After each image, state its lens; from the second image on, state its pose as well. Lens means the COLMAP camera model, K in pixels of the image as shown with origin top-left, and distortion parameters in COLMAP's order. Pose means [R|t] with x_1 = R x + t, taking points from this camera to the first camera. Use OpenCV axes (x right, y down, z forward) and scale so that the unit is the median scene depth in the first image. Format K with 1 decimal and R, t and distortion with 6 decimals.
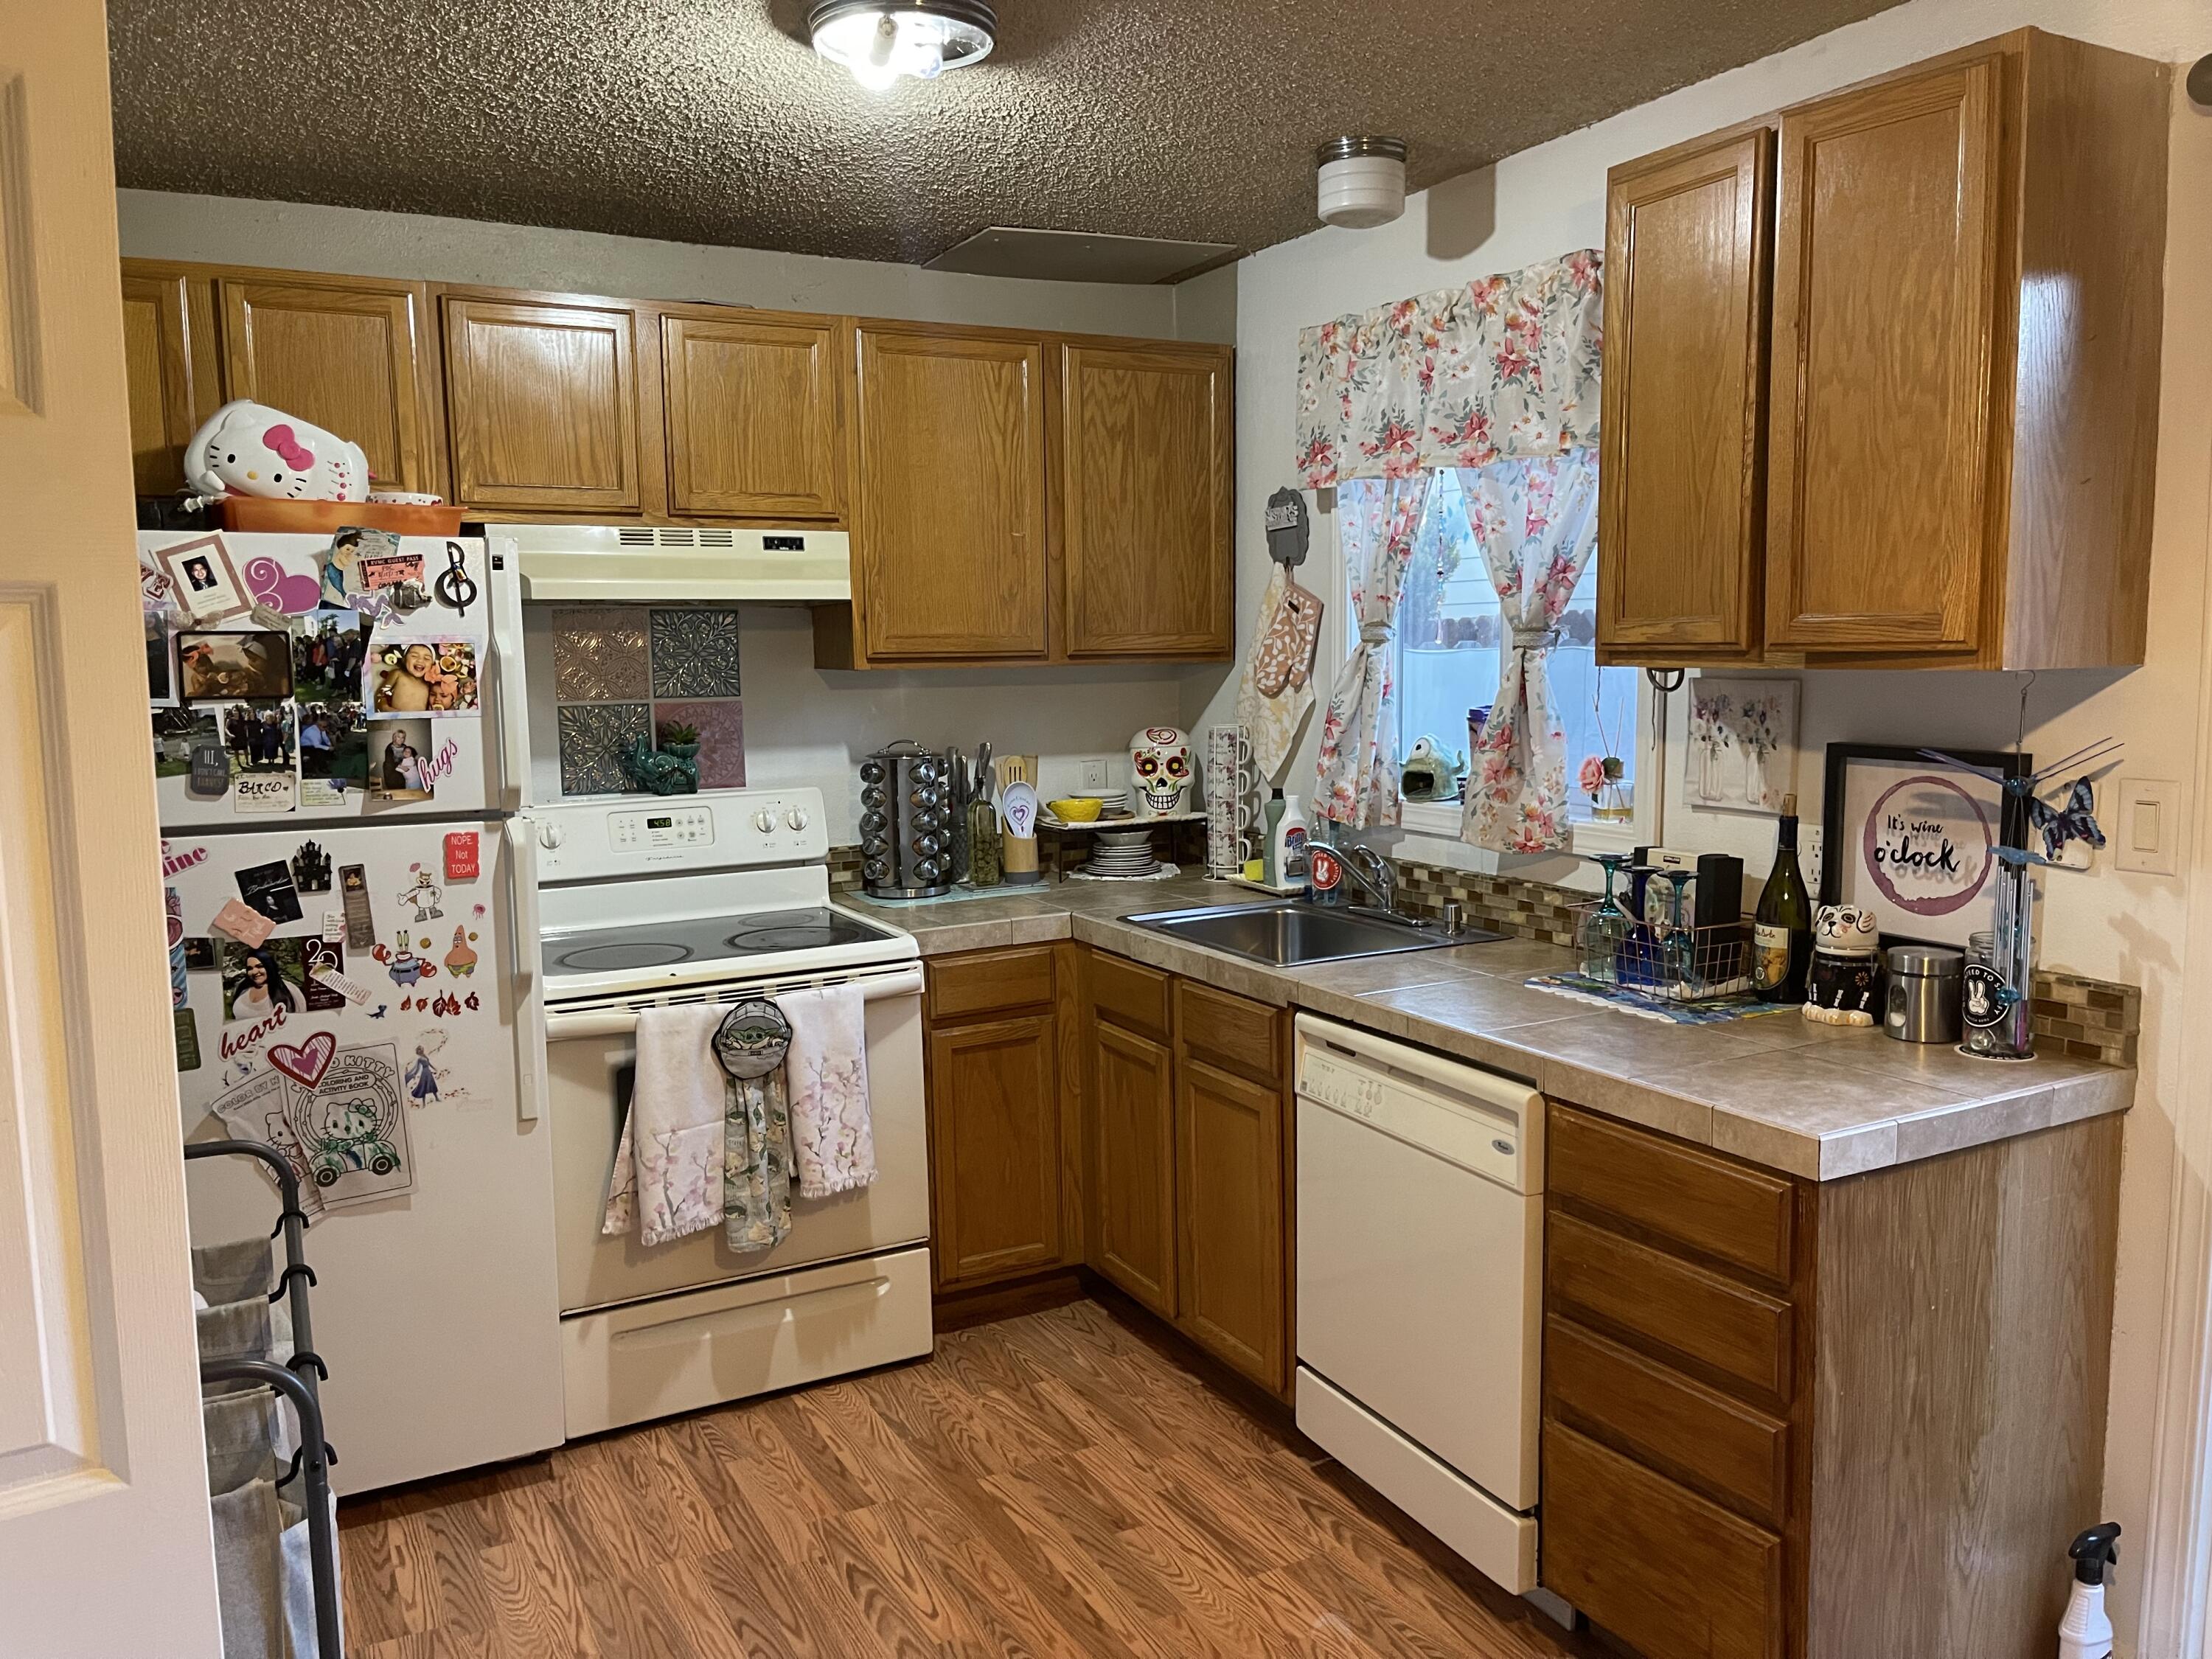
lens RADIAL K [[1669.0, 0, 1106.0], [0, 1669.0, 829.5], [0, 0, 1]] dist [0.101939, -0.152011]
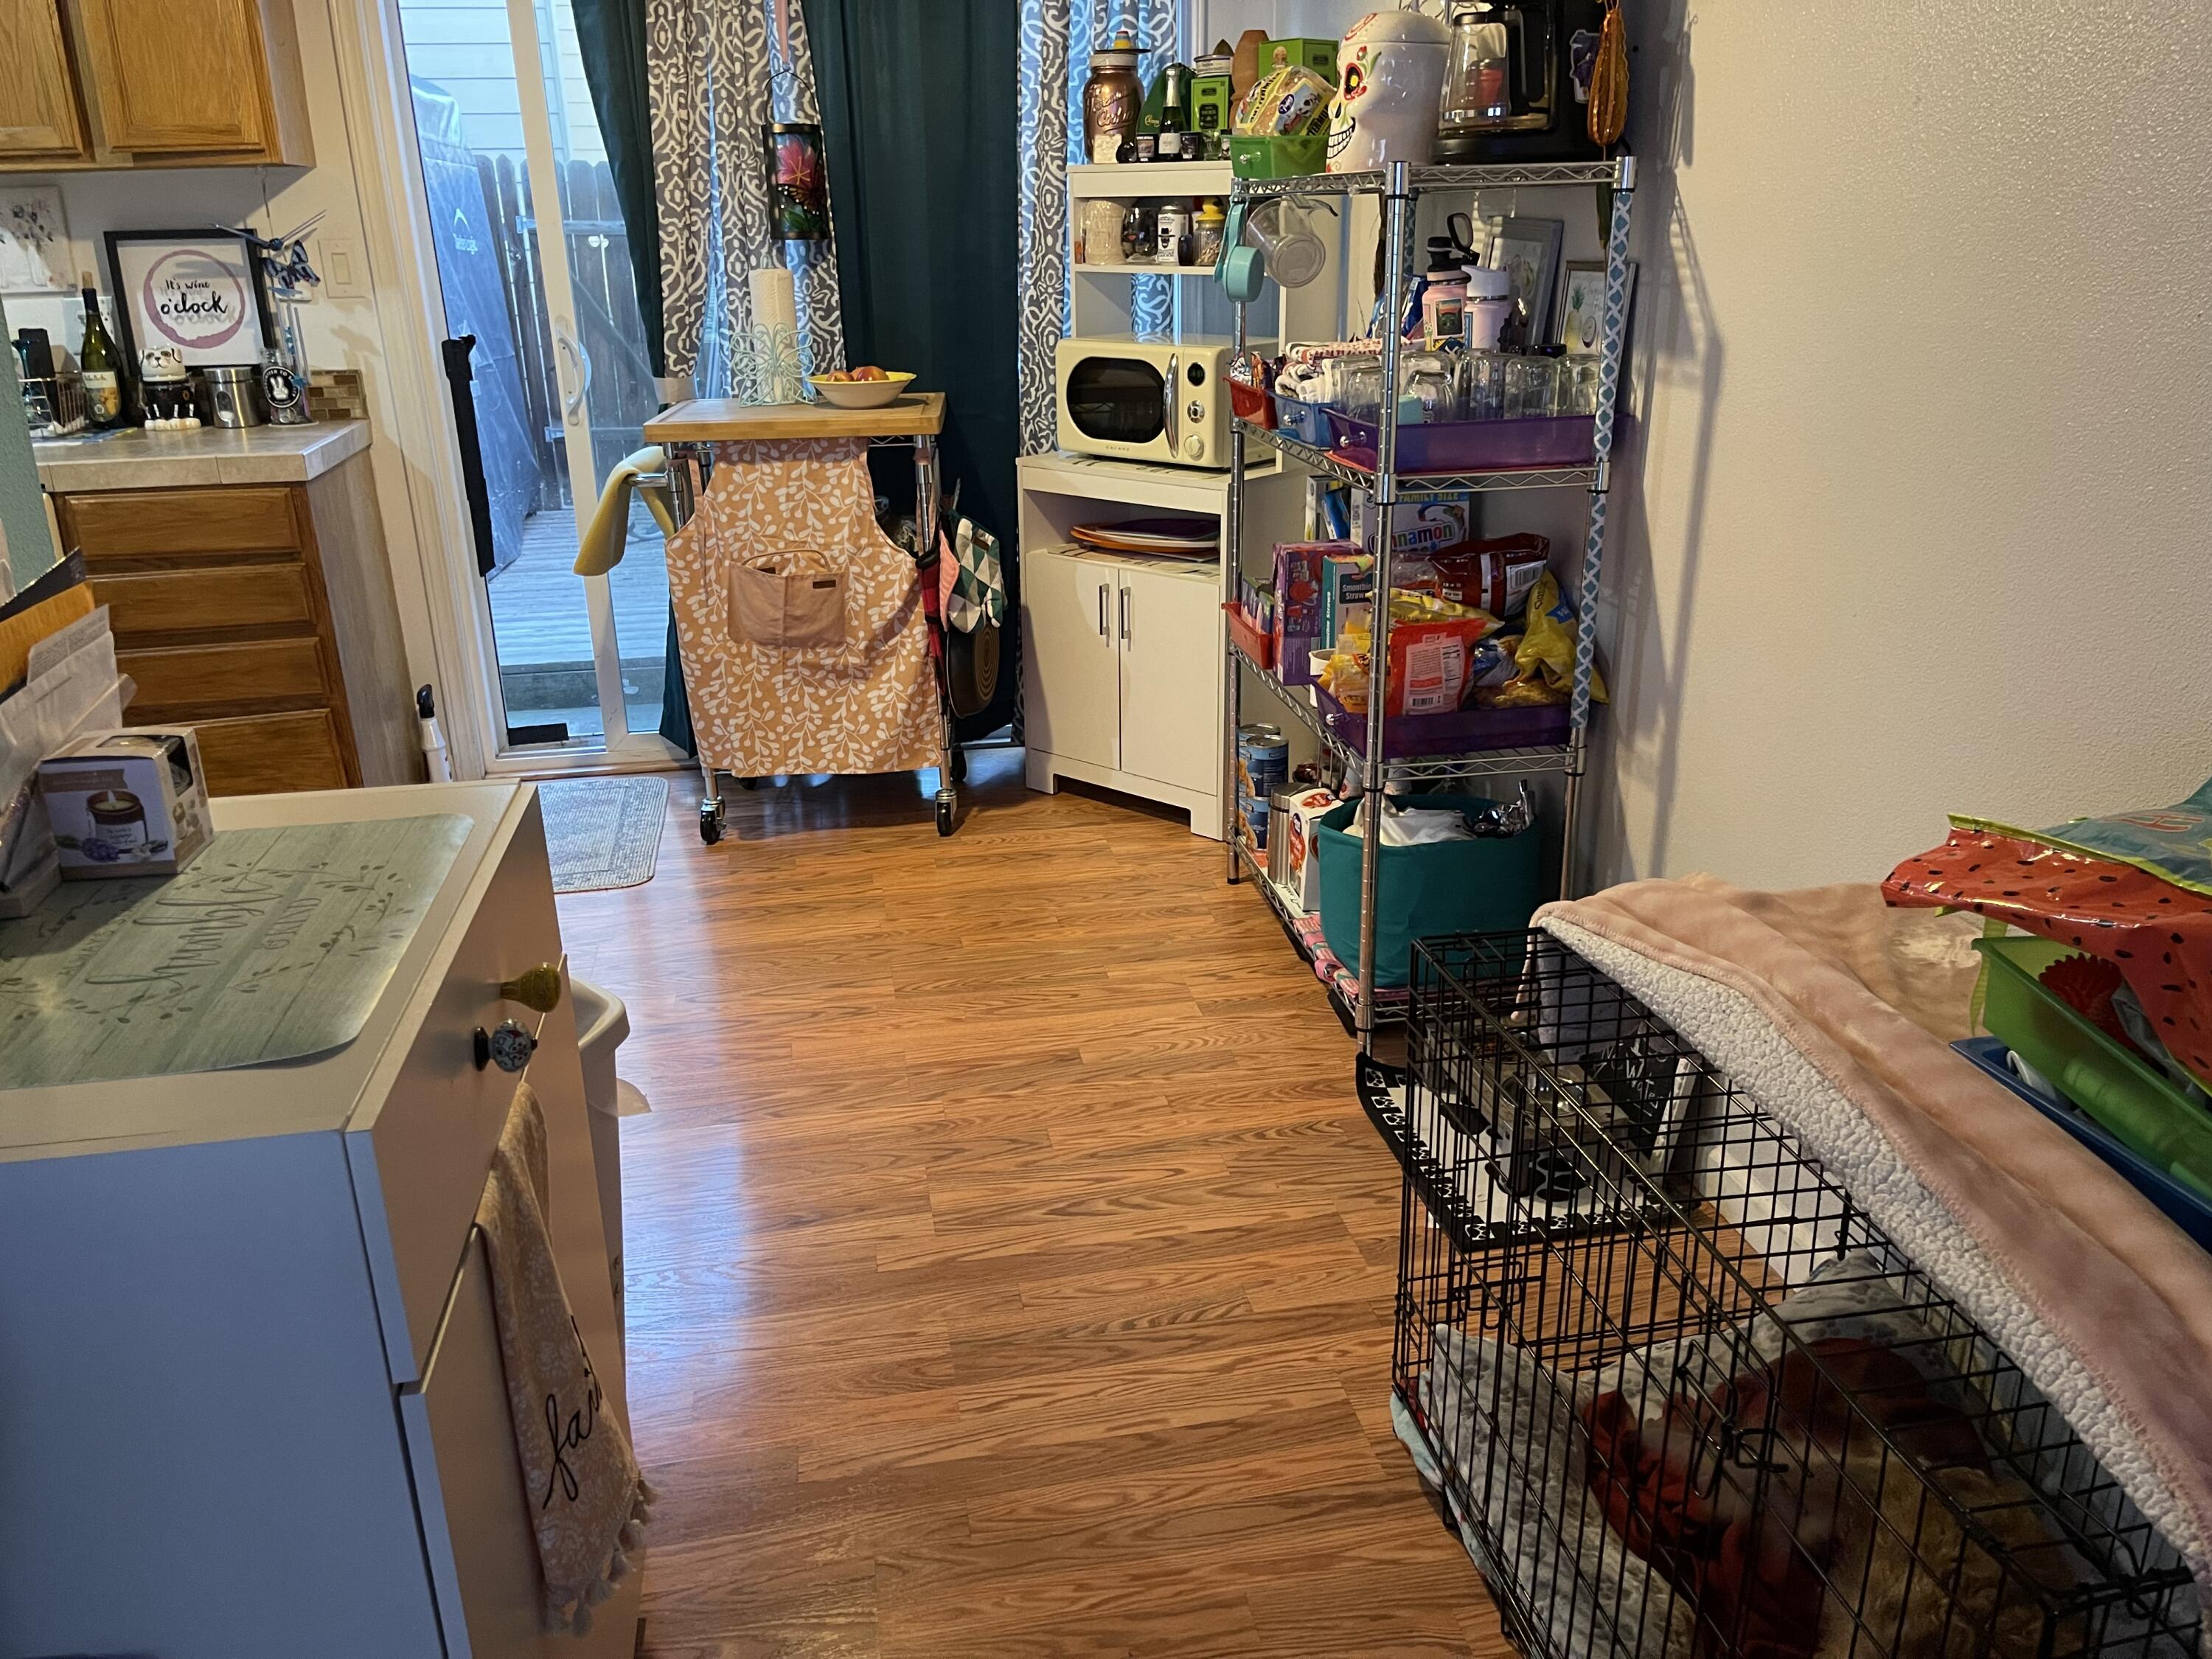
lens RADIAL K [[1669.0, 0, 1106.0], [0, 1669.0, 829.5], [0, 0, 1]] dist [0.101939, -0.152011]
pose [[0.316008, -0.320154, 0.893107, -1.412532], [0.116610, 0.947314, 0.298326, 0.190448], [-0.941563, 0.009872, 0.336692, -0.461264]]
